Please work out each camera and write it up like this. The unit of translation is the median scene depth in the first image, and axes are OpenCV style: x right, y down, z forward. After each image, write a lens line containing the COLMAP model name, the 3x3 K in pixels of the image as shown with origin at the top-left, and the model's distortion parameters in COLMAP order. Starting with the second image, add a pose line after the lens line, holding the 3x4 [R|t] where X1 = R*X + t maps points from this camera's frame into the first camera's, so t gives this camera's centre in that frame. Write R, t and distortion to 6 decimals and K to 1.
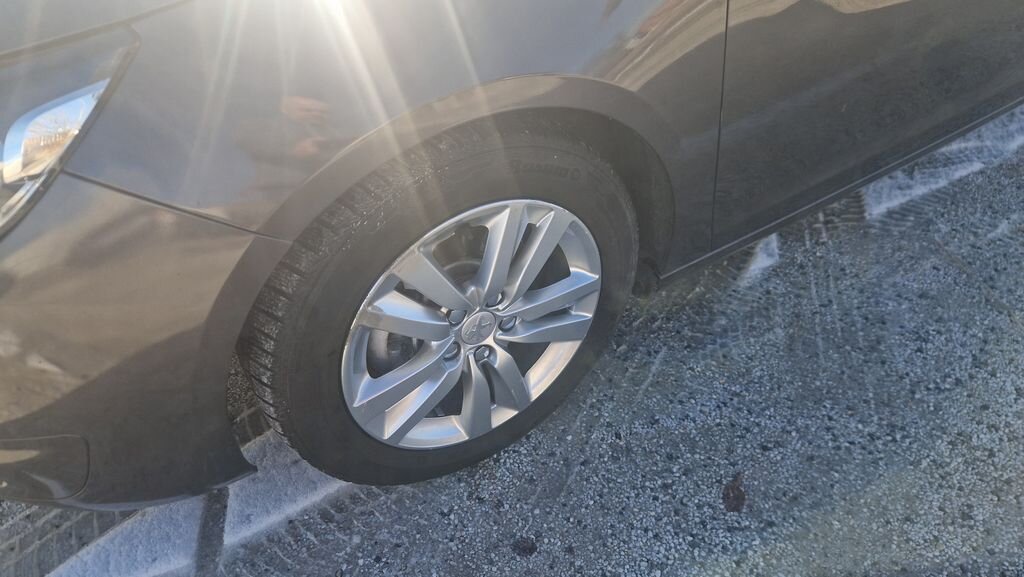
lens RADIAL K [[694.7, 0, 510.7], [0, 694.7, 292.4], [0, 0, 1]] dist [0.061077, -0.041583]
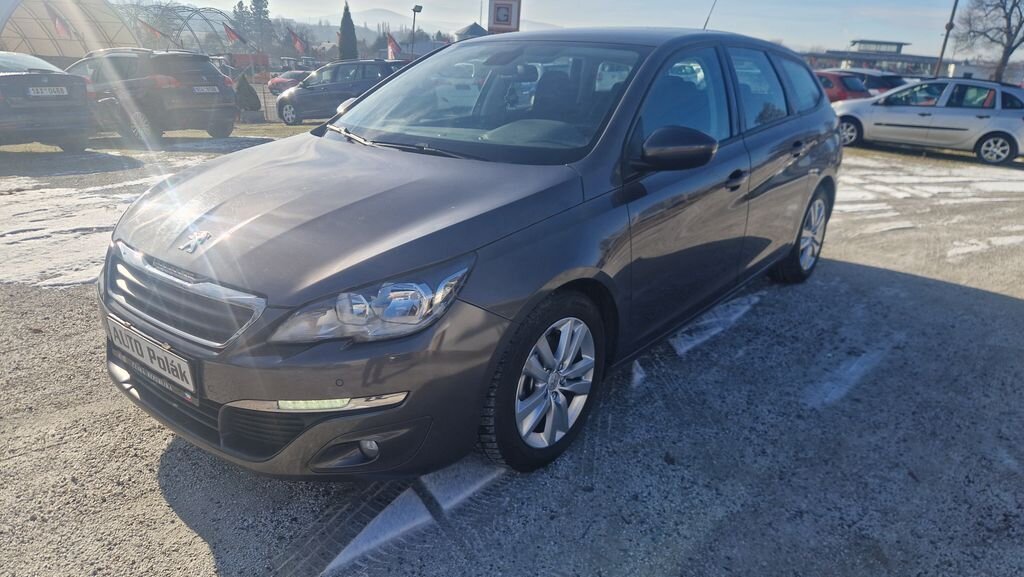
lens RADIAL K [[694.7, 0, 510.5], [0, 694.7, 287.2], [0, 0, 1]] dist [0.061077, -0.041583]
pose [[0.948301, -0.046485, 0.313951, -0.751543], [0.158171, 0.926833, -0.340532, 0.442611], [-0.275150, 0.372585, 0.886269, -0.896431]]
